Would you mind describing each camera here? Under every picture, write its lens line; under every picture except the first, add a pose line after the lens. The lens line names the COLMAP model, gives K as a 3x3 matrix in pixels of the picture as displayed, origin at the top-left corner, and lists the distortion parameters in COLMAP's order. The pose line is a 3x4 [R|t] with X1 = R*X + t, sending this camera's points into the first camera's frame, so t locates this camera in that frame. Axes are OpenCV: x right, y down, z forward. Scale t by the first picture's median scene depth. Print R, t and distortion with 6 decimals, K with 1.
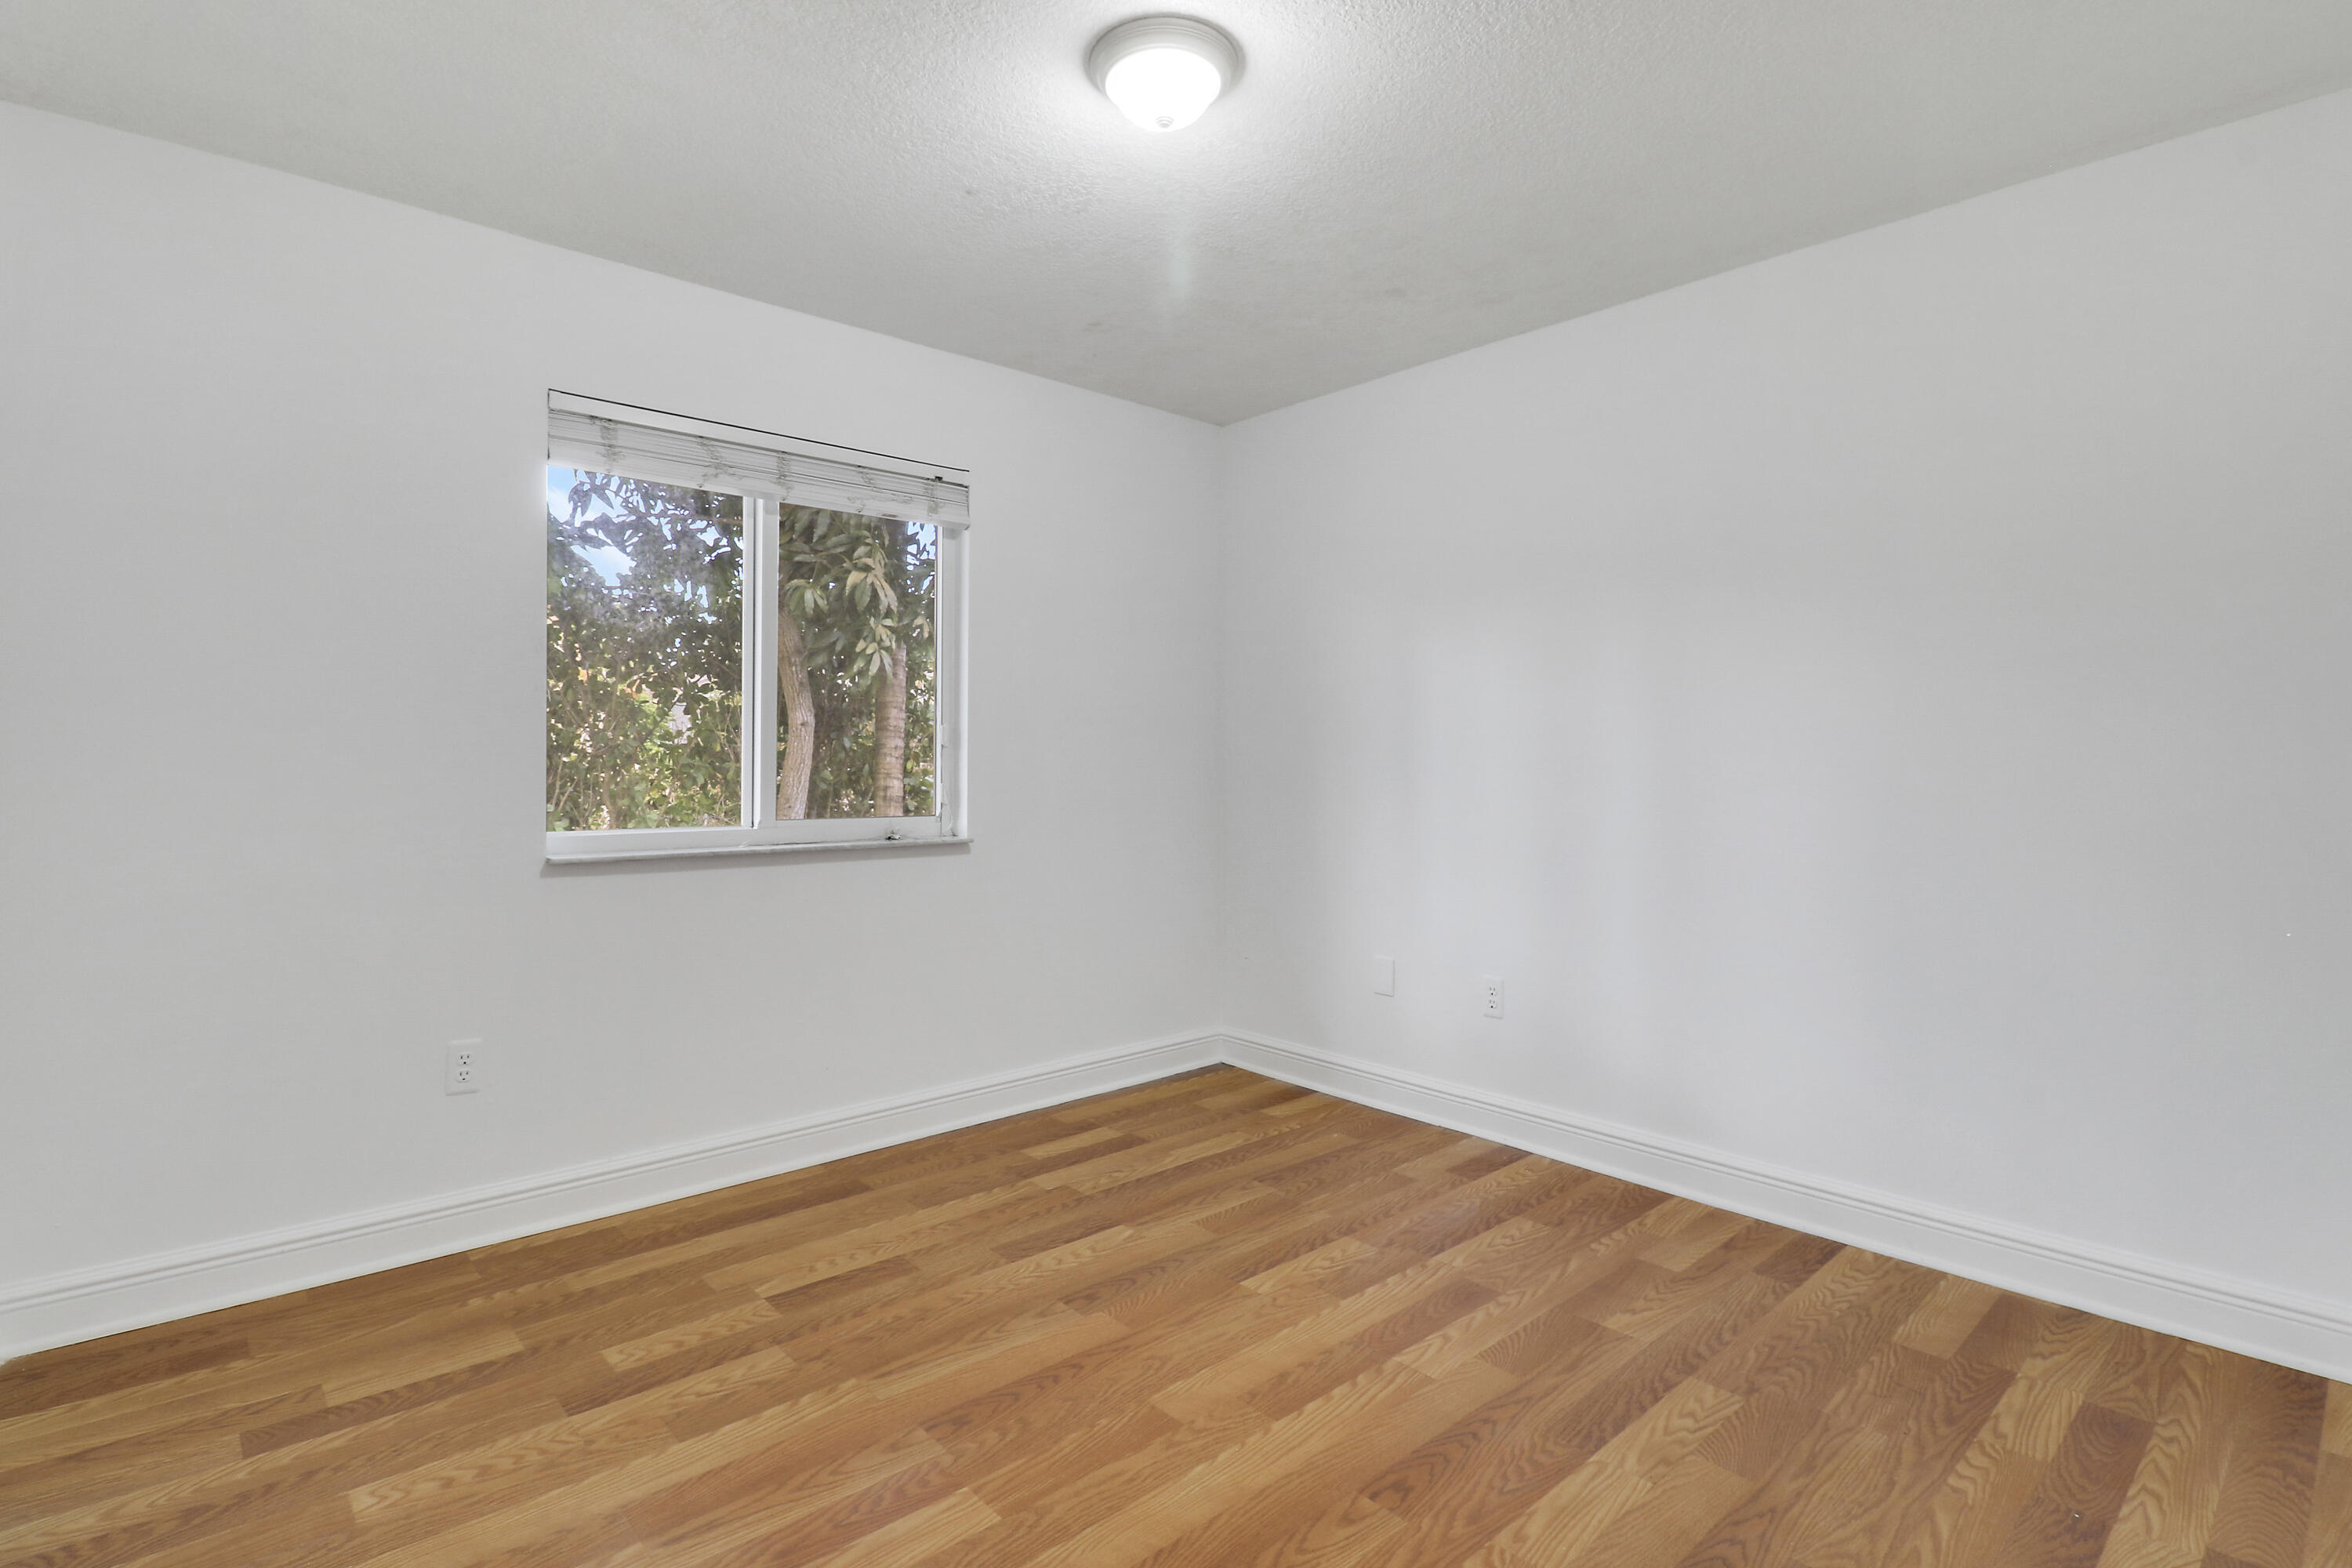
lens RADIAL K [[1097.9, 0, 1194.8], [0, 1097.9, 766.9], [0, 0, 1]] dist [0.001045, -0.012057]
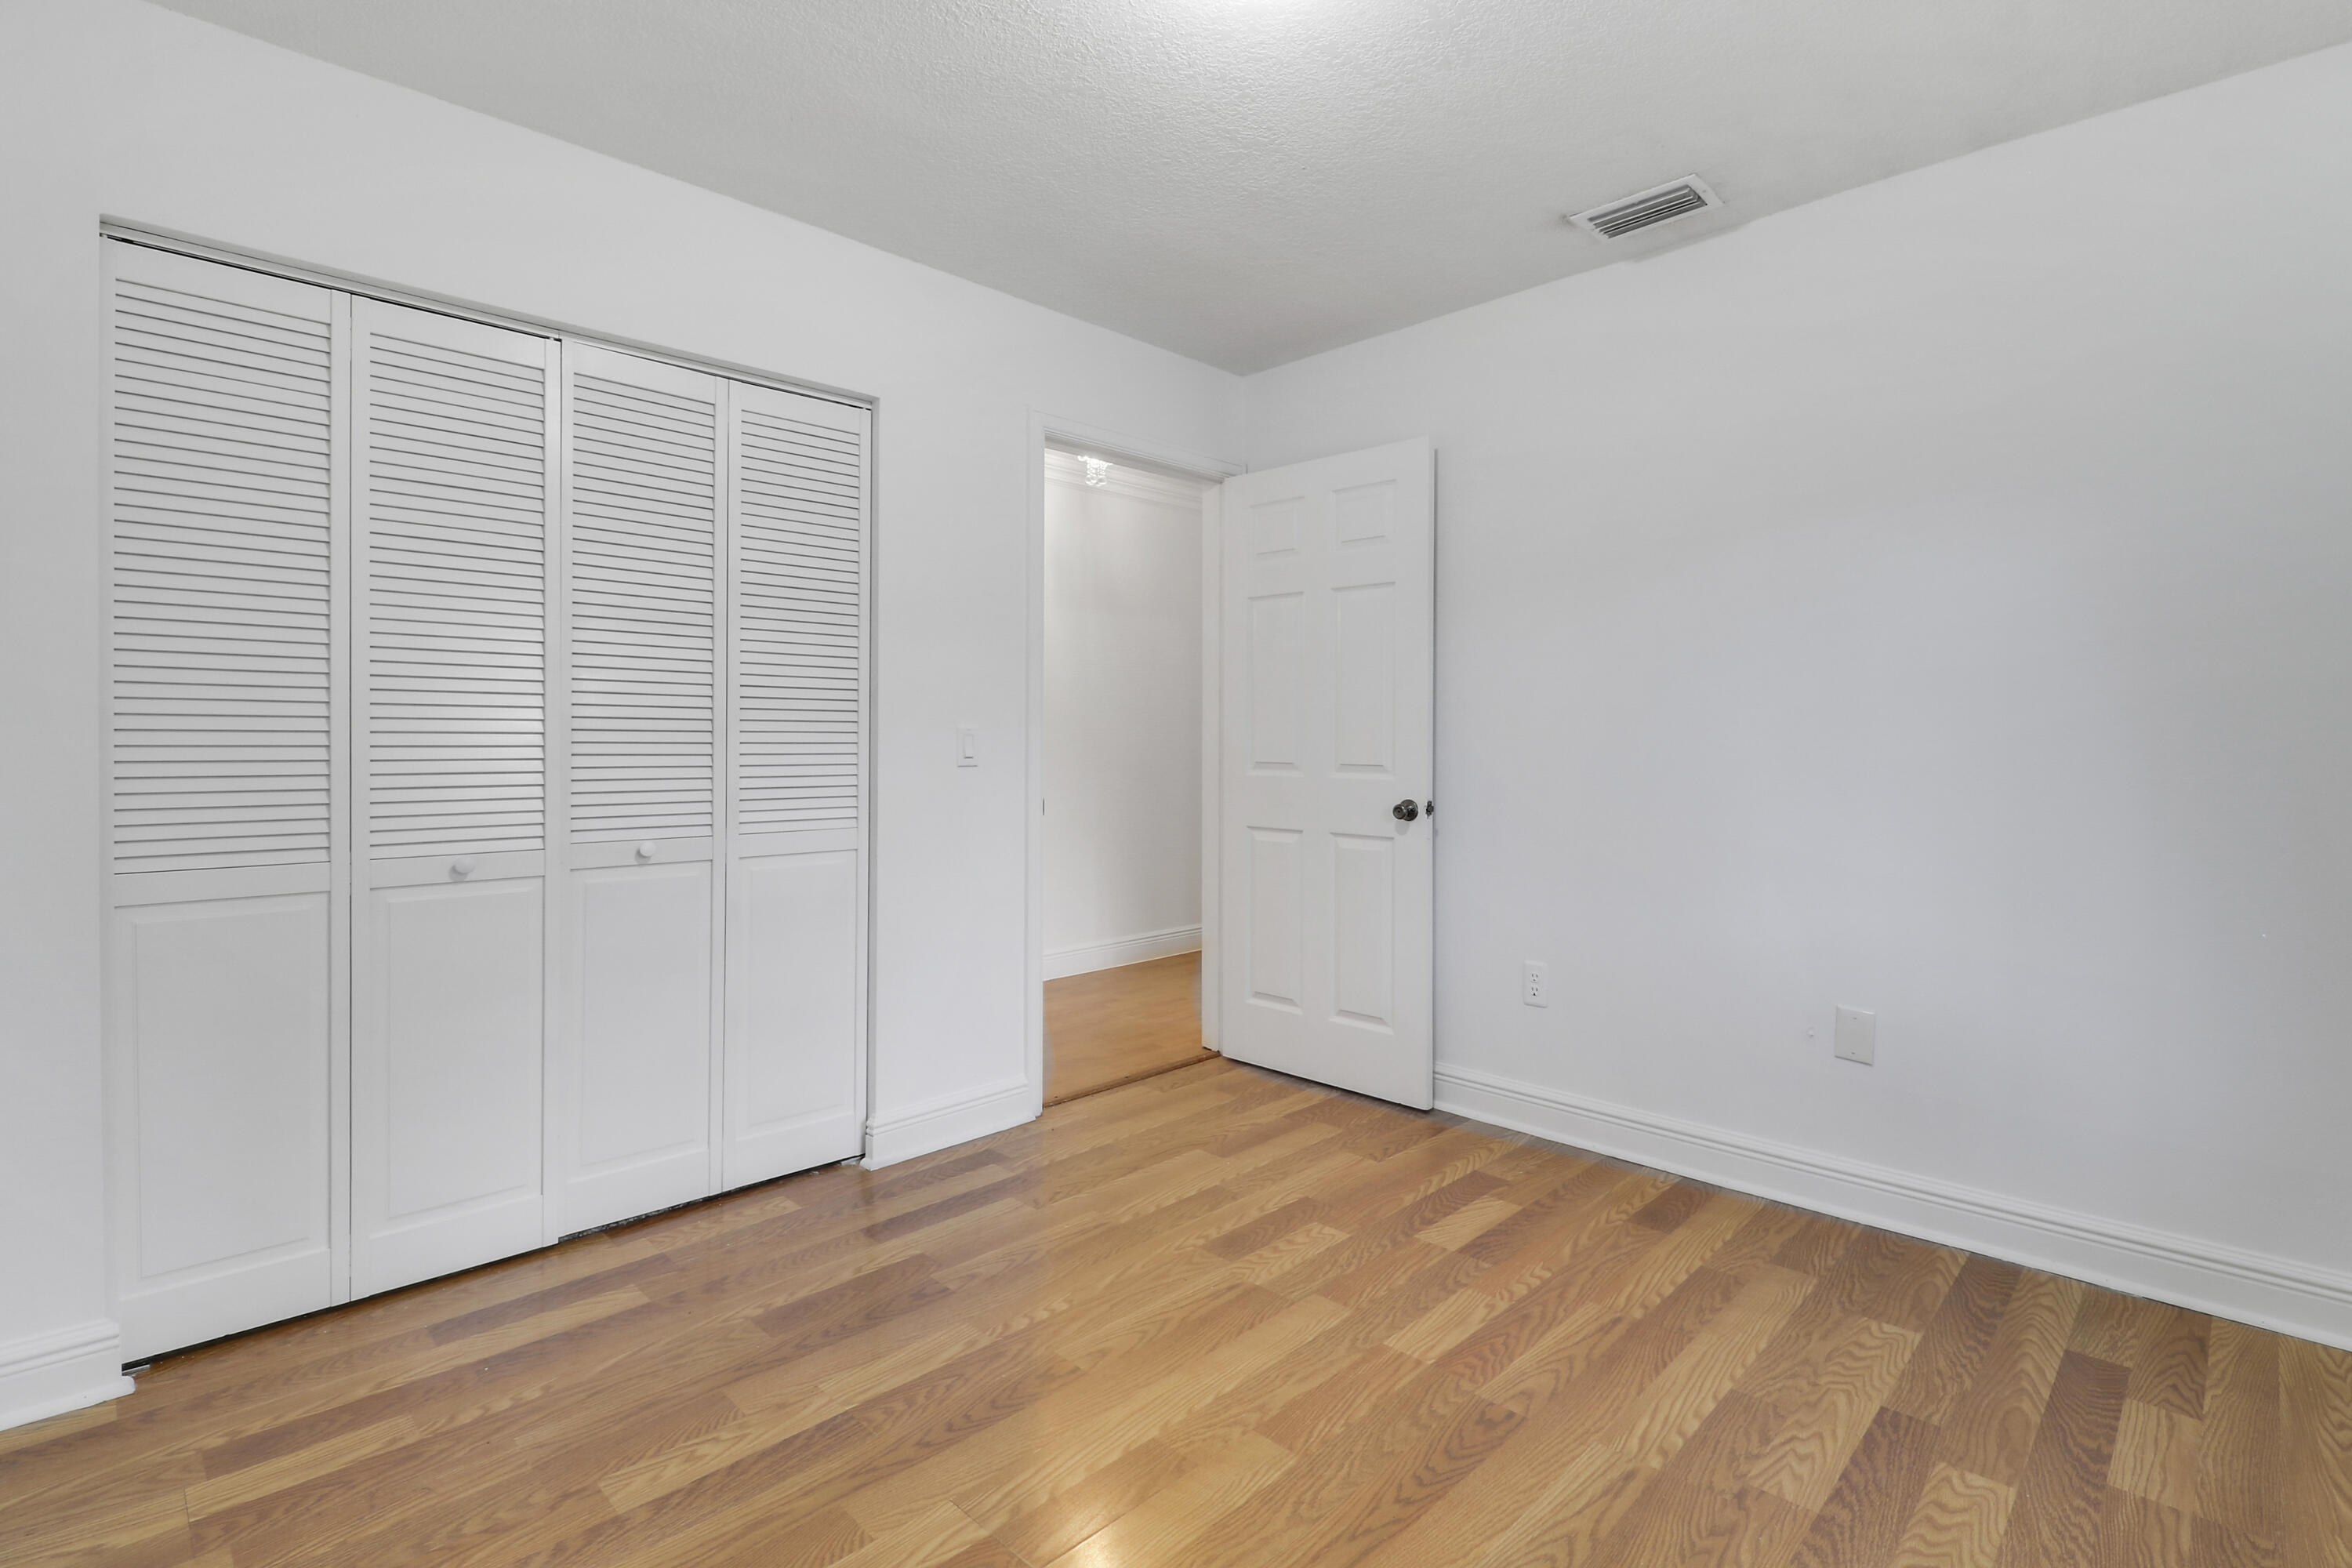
lens RADIAL K [[1097.9, 0, 1194.8], [0, 1097.9, 766.9], [0, 0, 1]] dist [0.001045, -0.012057]
pose [[-0.998155, -0.003672, -0.060601, 0.100964], [-0.004741, 0.999836, 0.017499, 0.011463], [0.060527, 0.017754, -0.998009, 1.965410]]
